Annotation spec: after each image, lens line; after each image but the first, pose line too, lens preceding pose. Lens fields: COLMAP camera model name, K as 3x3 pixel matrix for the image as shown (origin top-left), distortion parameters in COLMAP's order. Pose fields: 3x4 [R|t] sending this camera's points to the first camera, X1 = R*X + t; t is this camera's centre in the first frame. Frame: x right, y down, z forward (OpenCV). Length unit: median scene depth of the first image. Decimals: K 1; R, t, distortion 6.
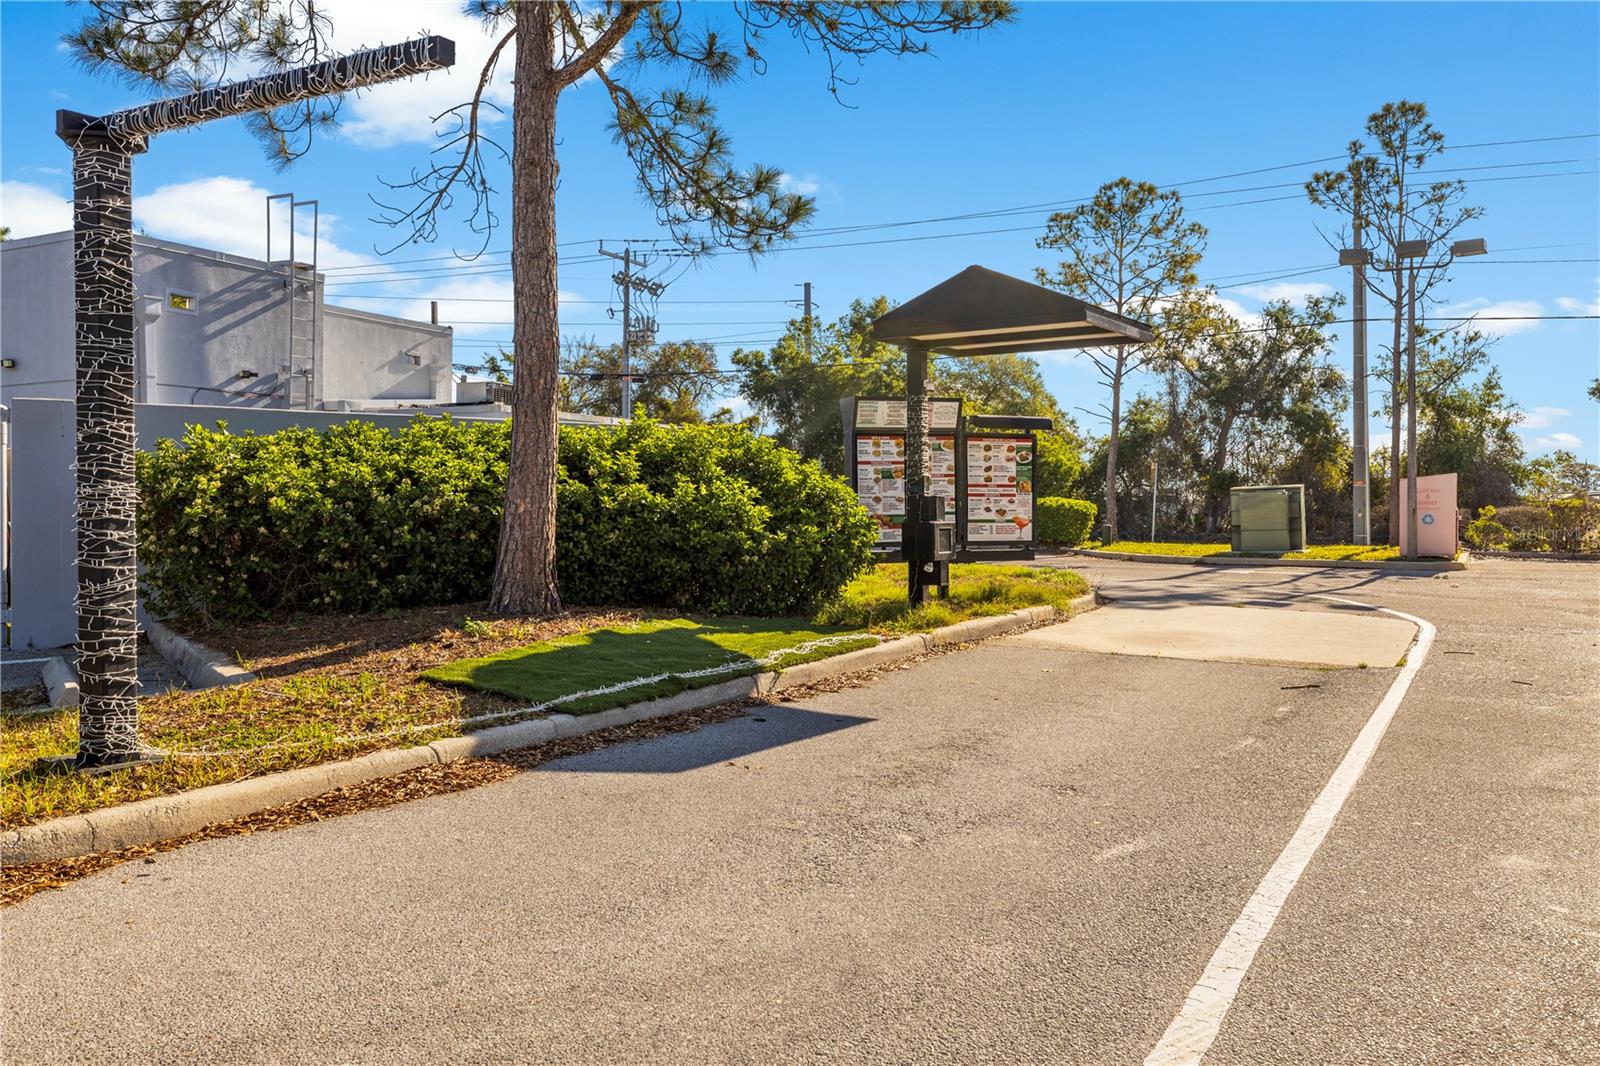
lens RADIAL K [[1316.8, 0, 800.3], [0, 1316.8, 511.4], [0, 0, 1]] dist [-0.004950, -0.001009]
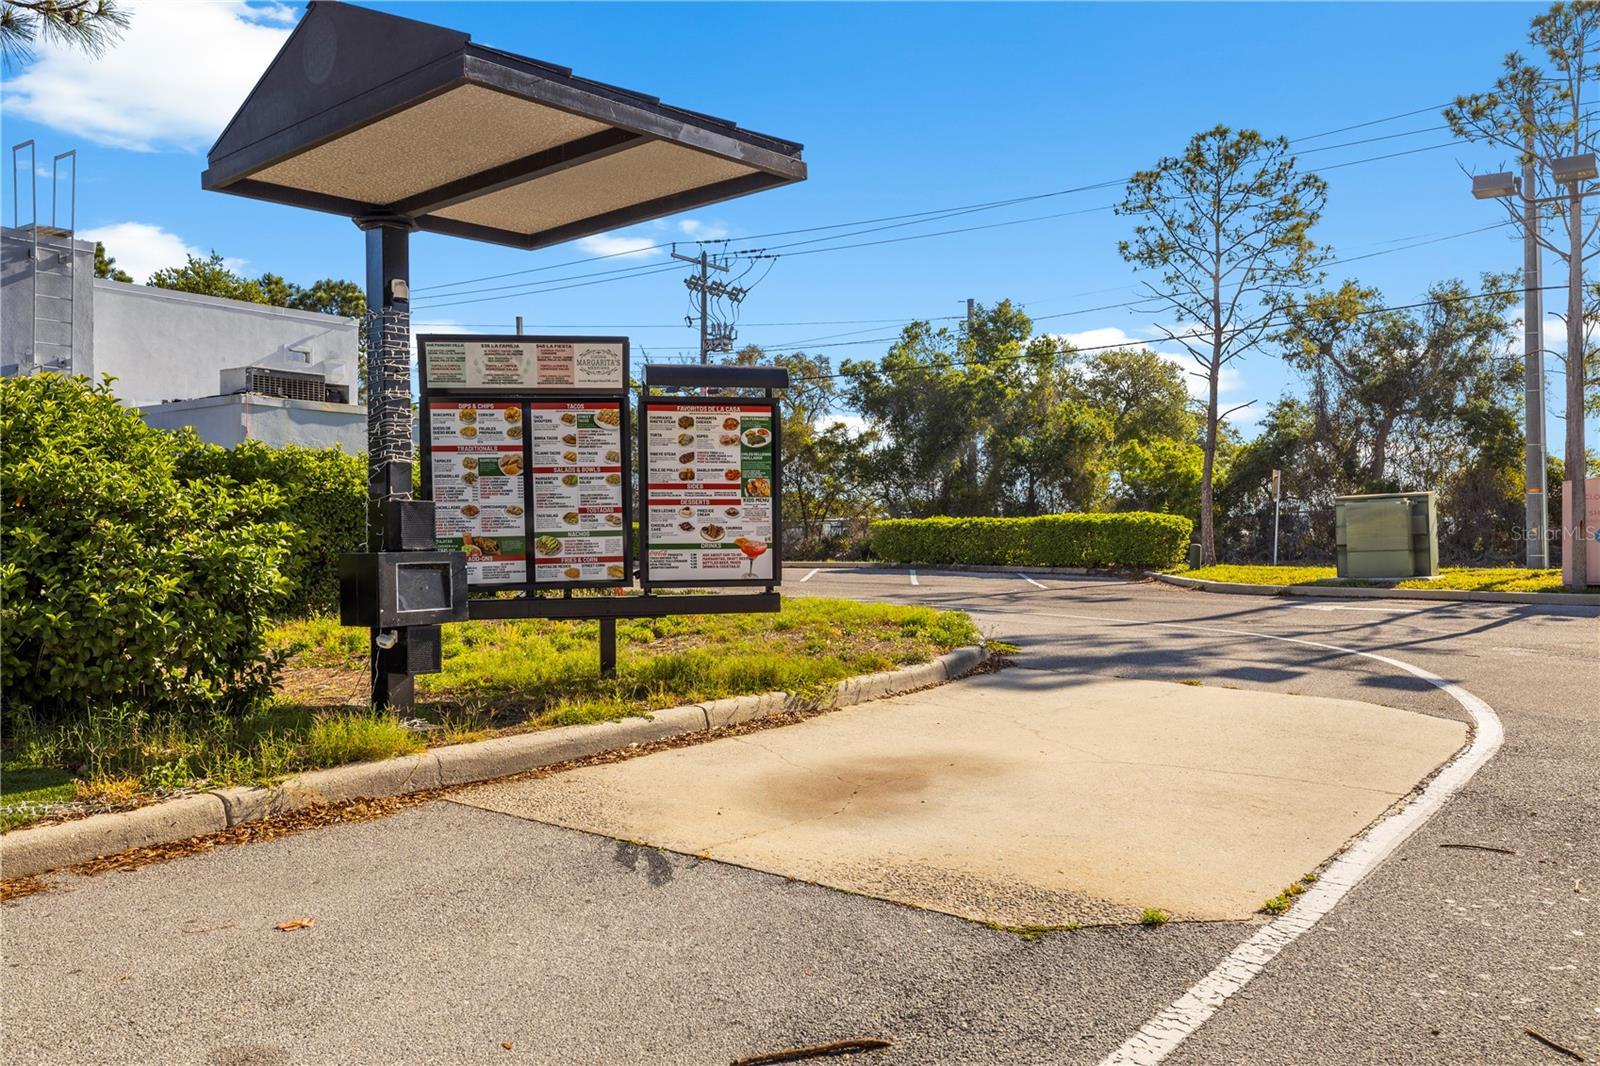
lens RADIAL K [[1262.3, 0, 800.0], [0, 1262.3, 533.0], [0, 0, 1]] dist [-0.003468, -0.002015]
pose [[0.987355, -0.007232, -0.158357, 0.108257], [0.007480, 0.999972, 0.000968, 0.000467], [0.158346, -0.002141, 0.987381, 0.173102]]
